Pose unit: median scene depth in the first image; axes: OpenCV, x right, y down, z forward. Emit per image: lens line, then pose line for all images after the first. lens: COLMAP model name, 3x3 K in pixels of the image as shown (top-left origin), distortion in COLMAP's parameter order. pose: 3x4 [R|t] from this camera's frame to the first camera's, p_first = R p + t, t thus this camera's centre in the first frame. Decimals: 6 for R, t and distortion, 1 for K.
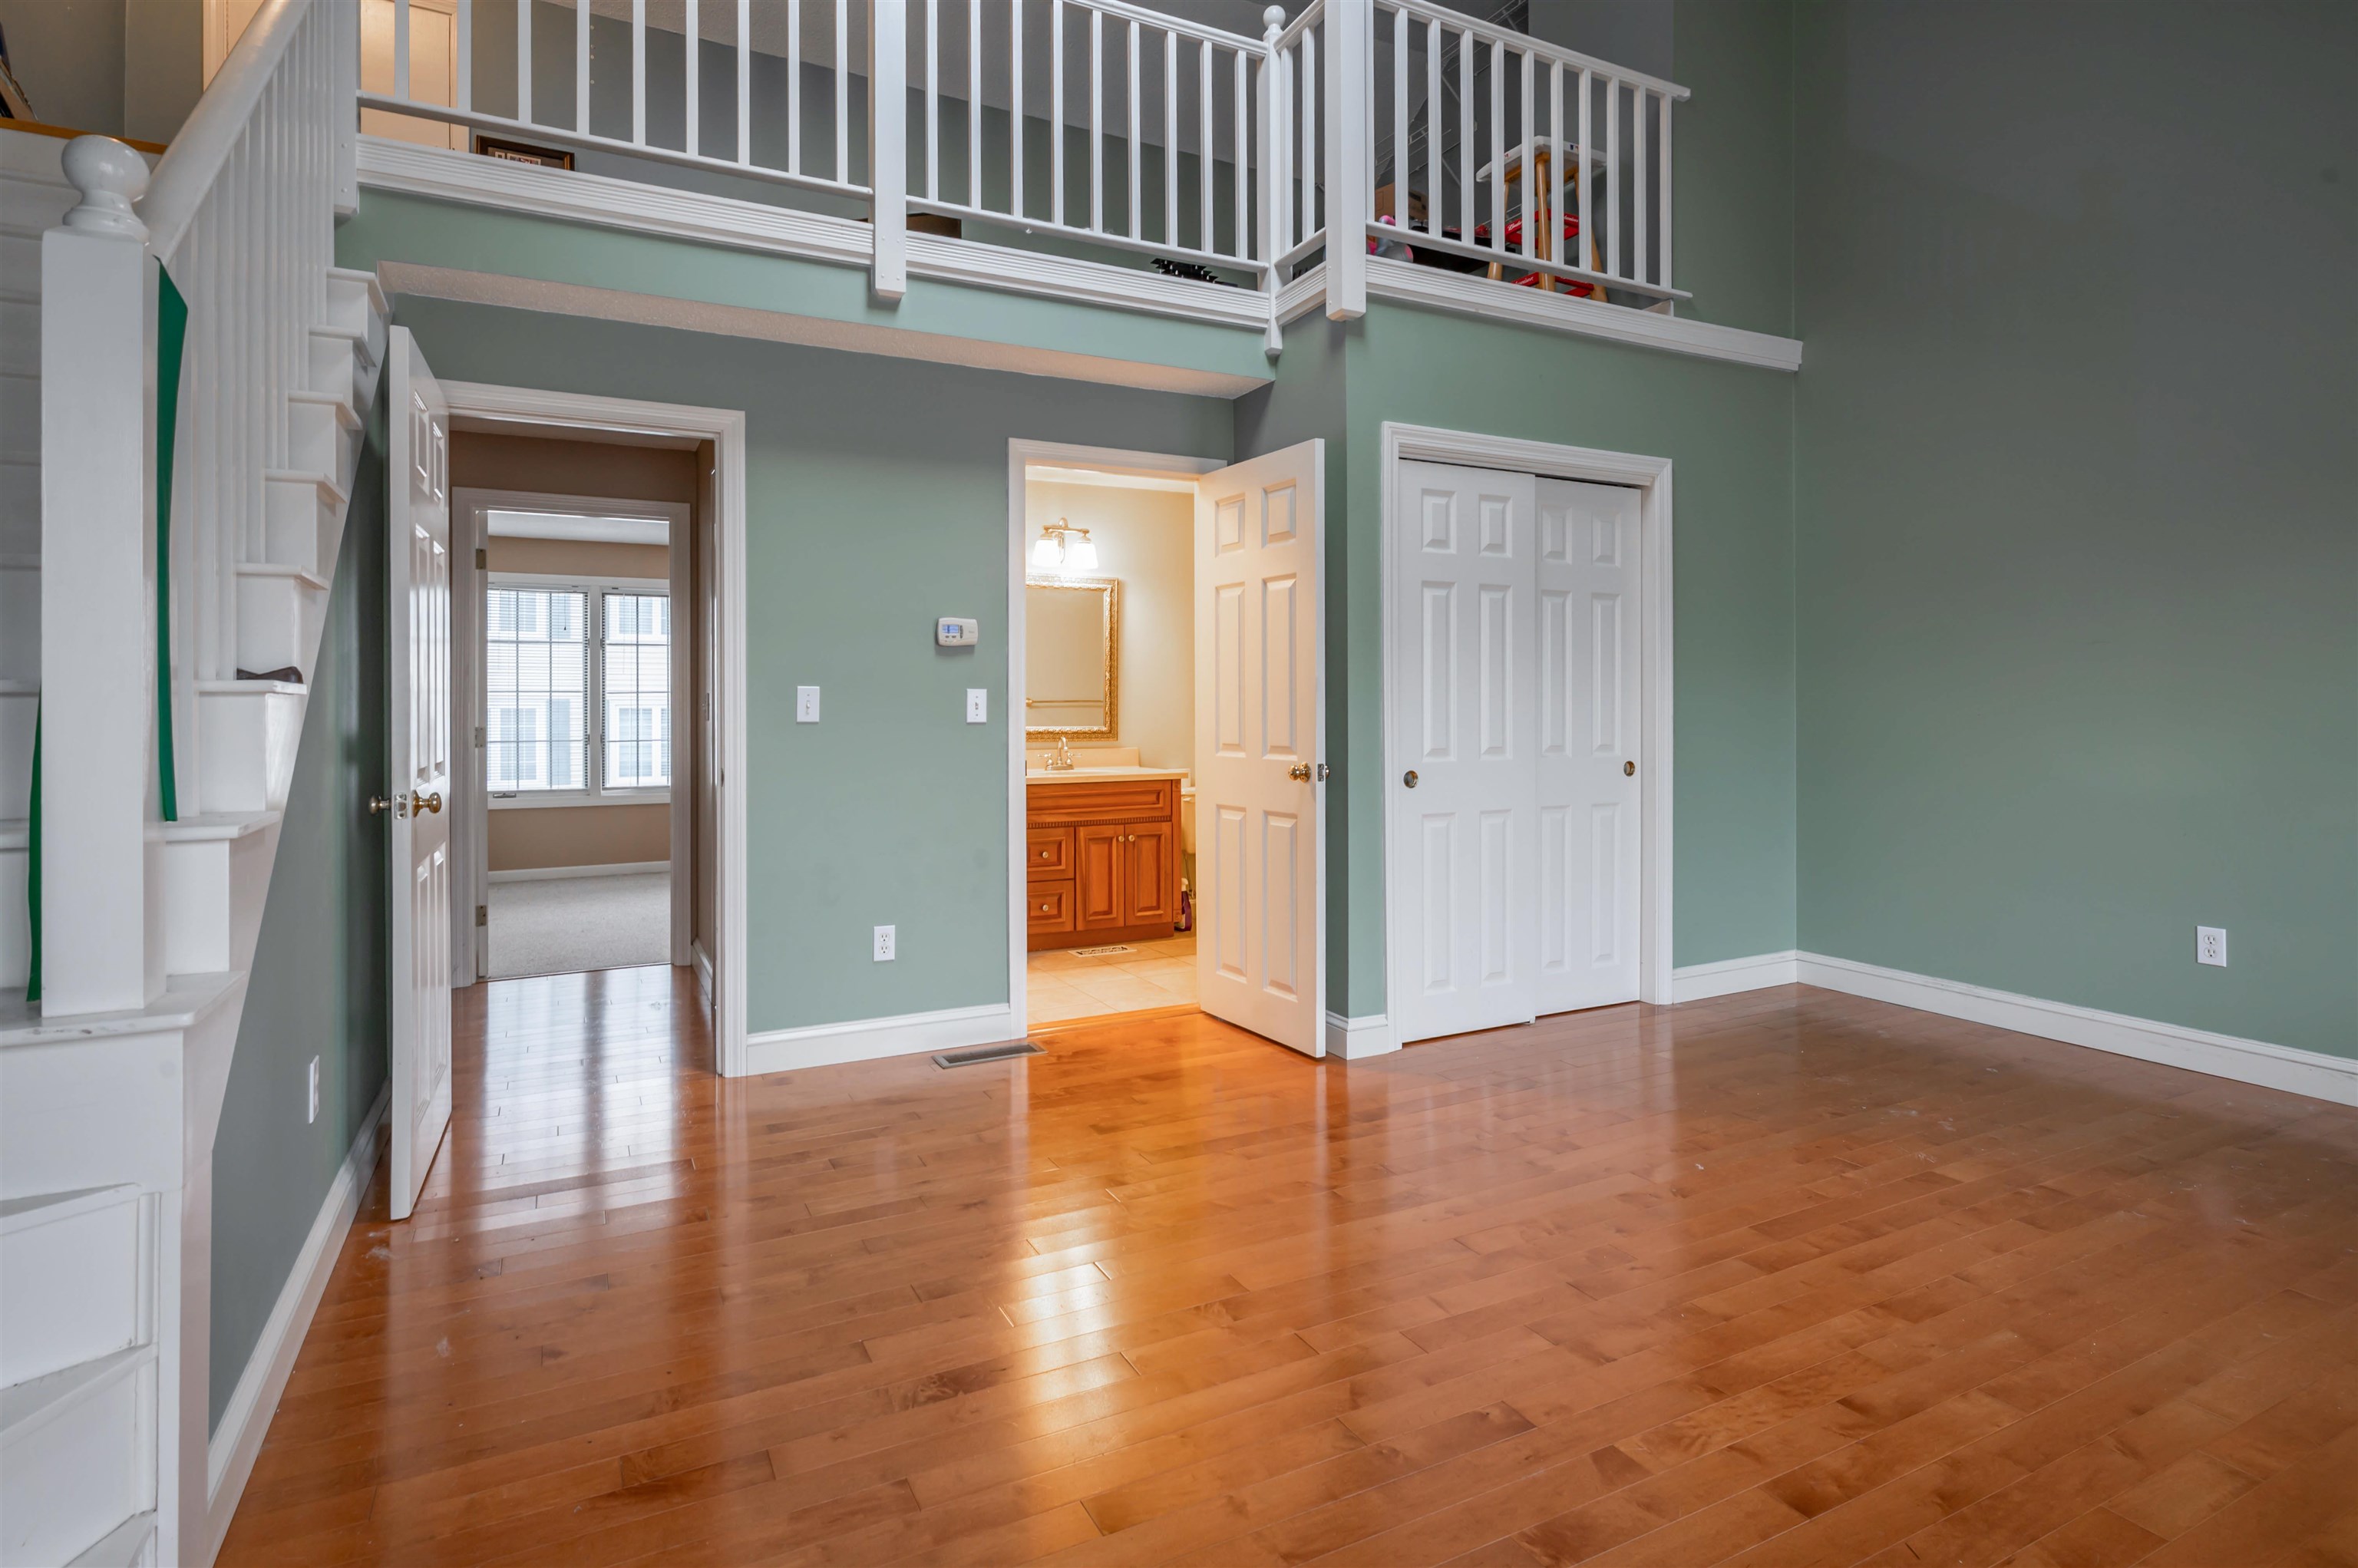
lens RADIAL K [[1165.8, 0, 1148.0], [0, 1165.8, 704.3], [0, 0, 1]] dist [-0.005478, 0.001851]
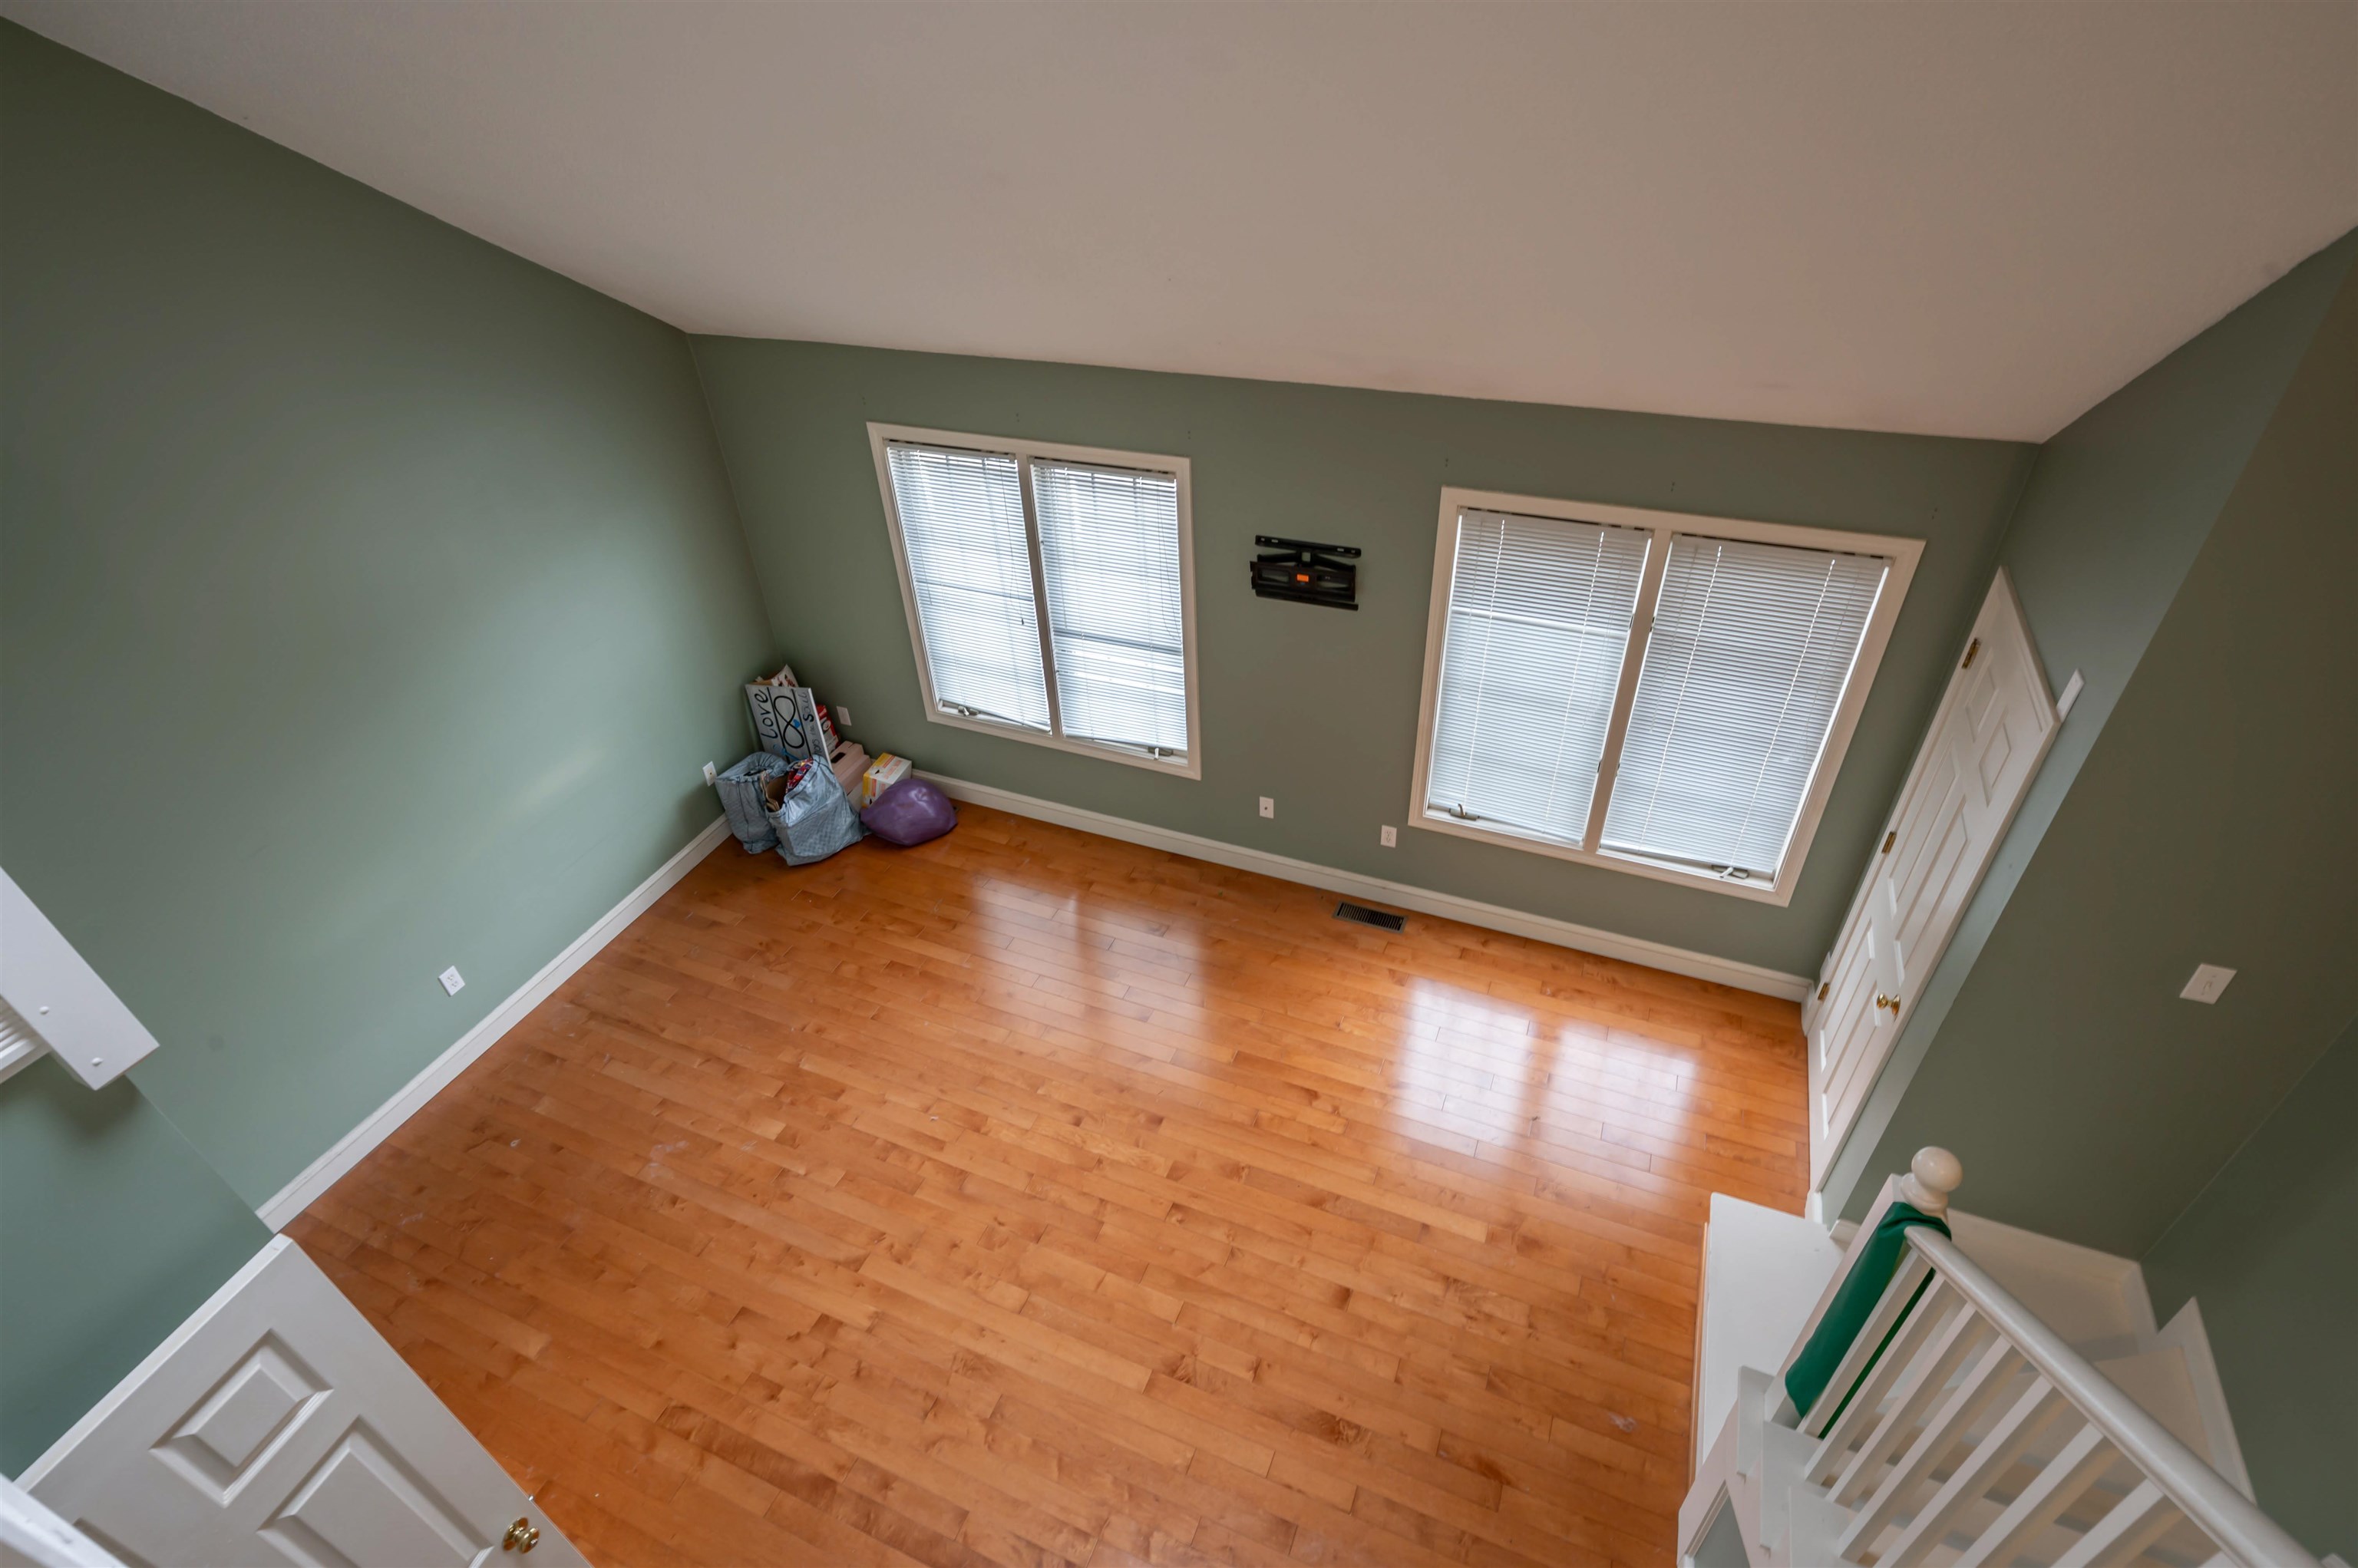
lens RADIAL K [[1165.8, 0, 1155.8], [0, 1165.8, 770.4], [0, 0, 1]] dist [-0.005478, 0.001851]
pose [[-0.648899, -0.428954, 0.628433, -0.560963], [0.055516, 0.797042, 0.601366, -1.120199], [-0.758846, 0.425115, -0.493386, 1.353234]]
